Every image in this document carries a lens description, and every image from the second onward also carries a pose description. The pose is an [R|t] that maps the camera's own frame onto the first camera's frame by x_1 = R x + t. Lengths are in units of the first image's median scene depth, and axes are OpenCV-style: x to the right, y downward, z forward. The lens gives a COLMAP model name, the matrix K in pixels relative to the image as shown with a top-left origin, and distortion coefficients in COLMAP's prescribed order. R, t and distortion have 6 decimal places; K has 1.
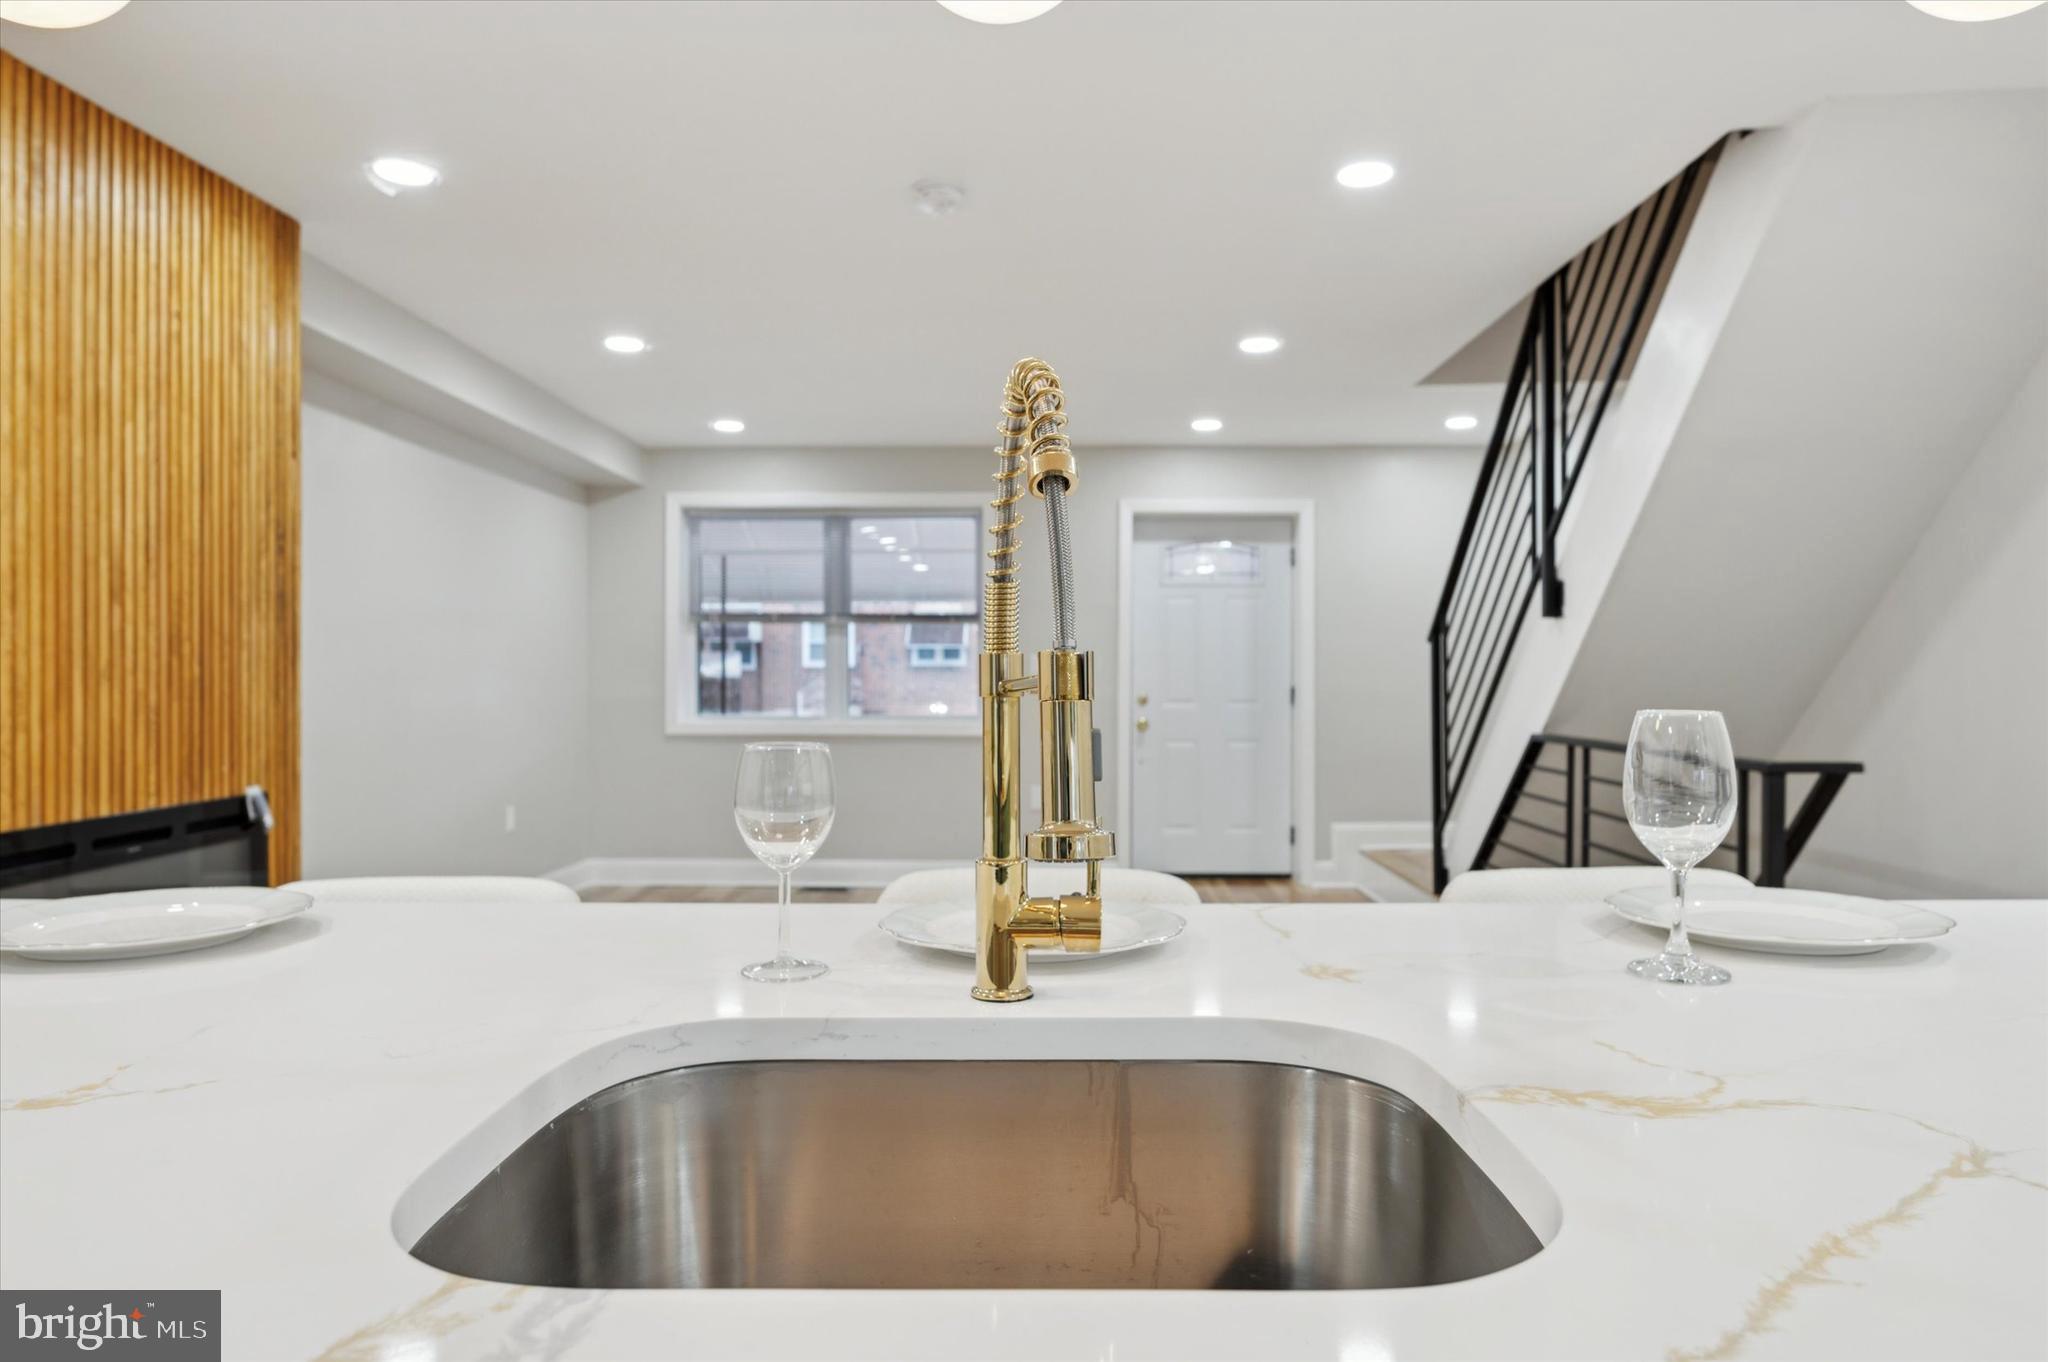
lens RADIAL K [[1273.5, 0, 1030.2], [0, 1273.5, 680.7], [0, 0, 1]] dist [0.000243, -0.000590]
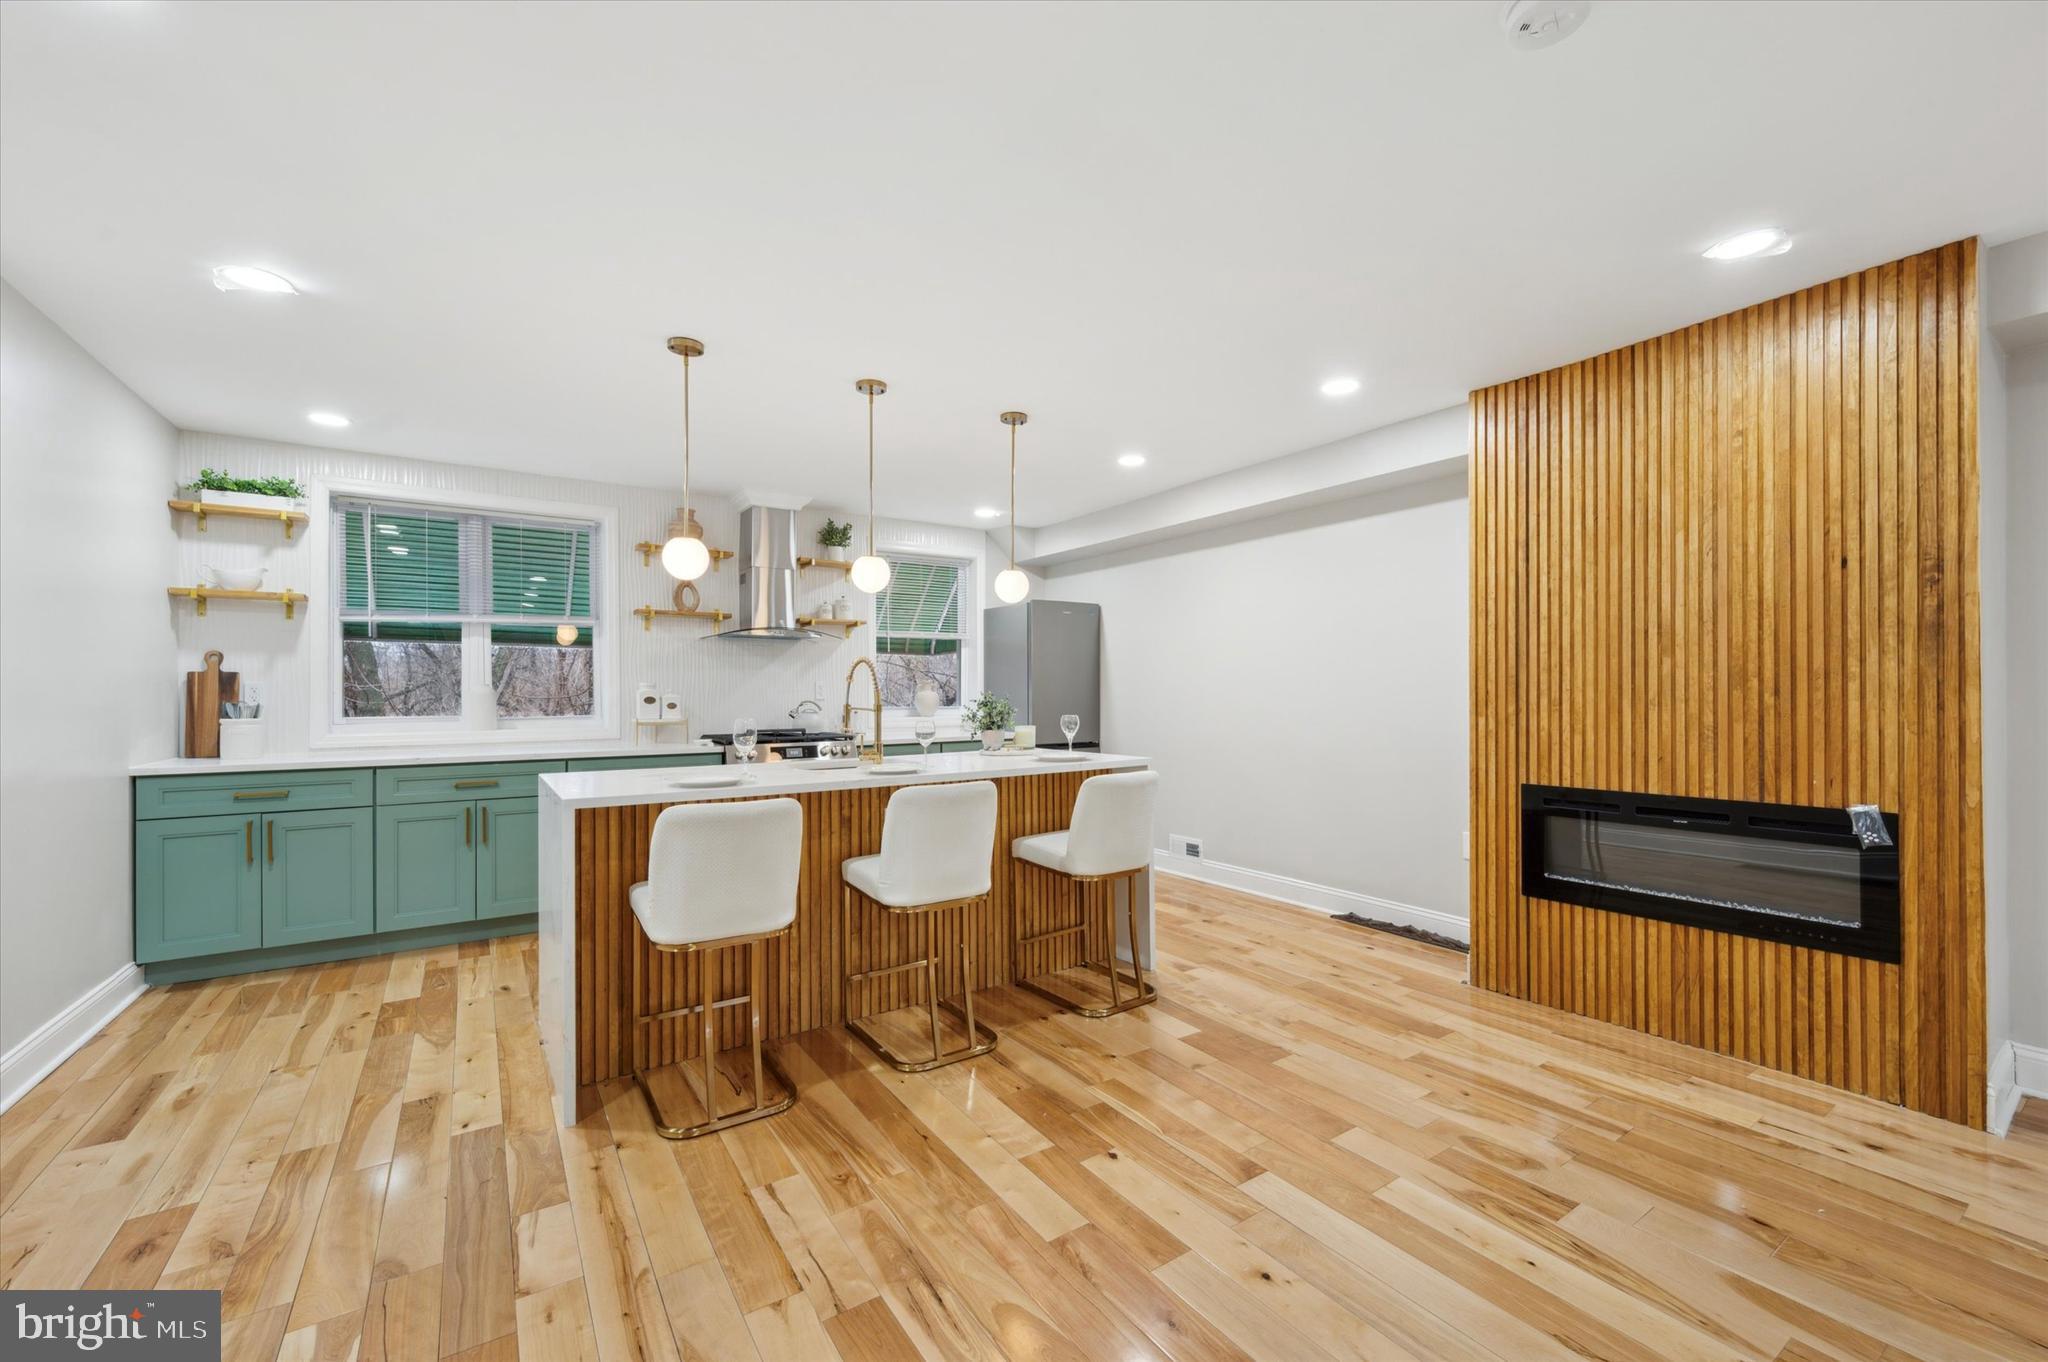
lens RADIAL K [[824.9, 0, 1026.1], [0, 824.9, 687.5], [0, 0, 1]] dist [-0.001945, 0.001437]
pose [[-0.825152, 0.004634, -0.564892, 0.395161], [0.006778, 0.999976, -0.001698, -0.022252], [0.564870, -0.005230, -0.825163, 1.170537]]
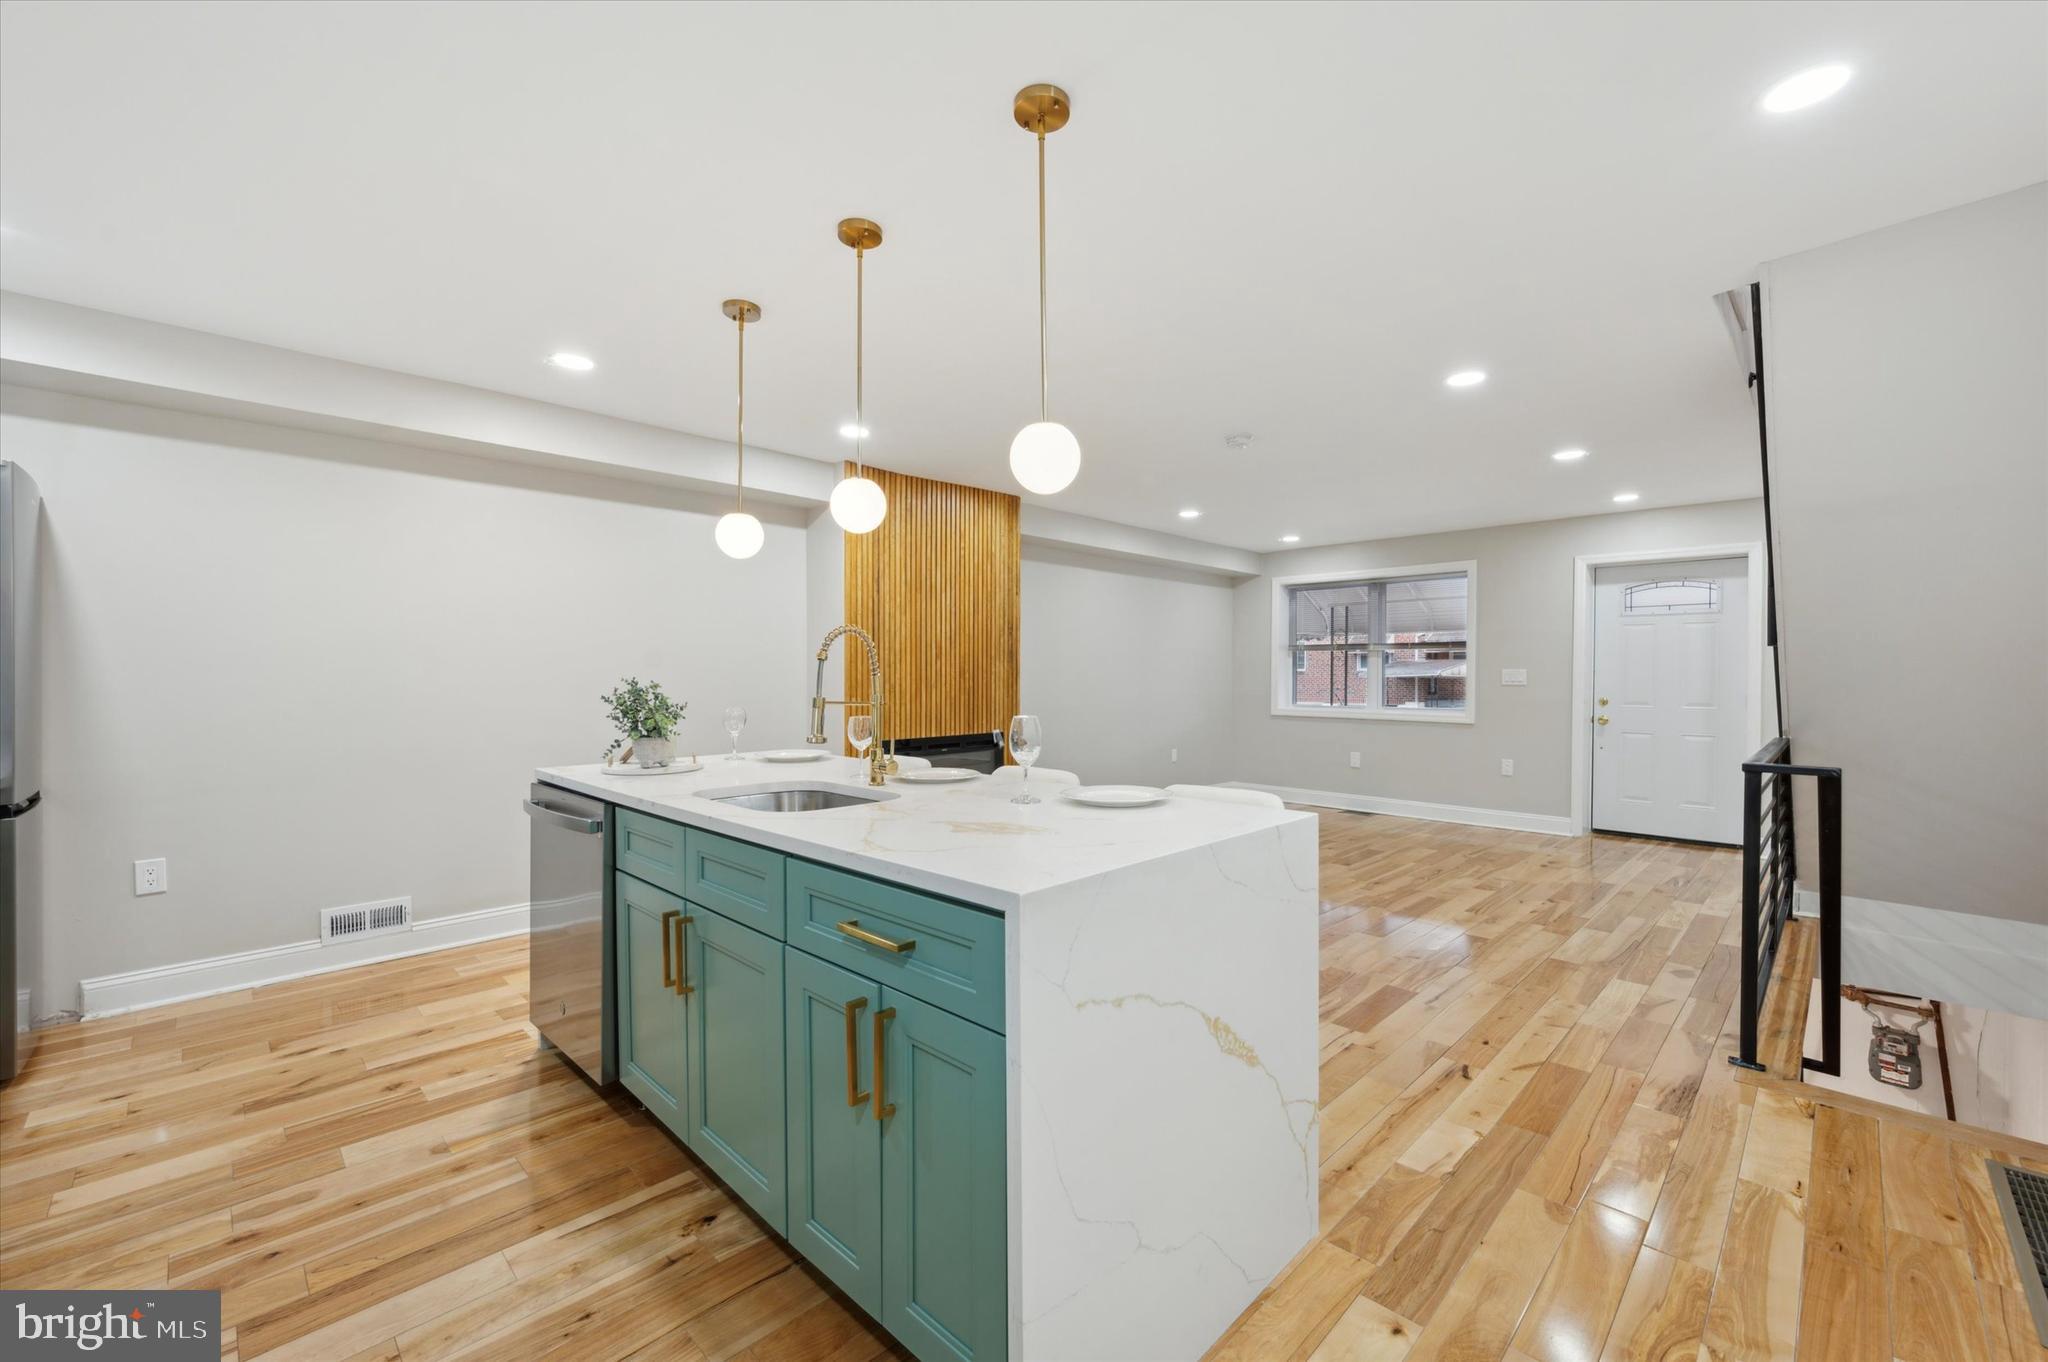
lens RADIAL K [[824.9, 0, 1024.3], [0, 824.9, 689.2], [0, 0, 1]] dist [-0.001945, 0.001437]
pose [[0.714291, 0.011962, -0.699746, 0.559154], [-0.002124, 0.999886, 0.014925, -0.020279], [0.699845, -0.009175, 0.714236, -0.119445]]
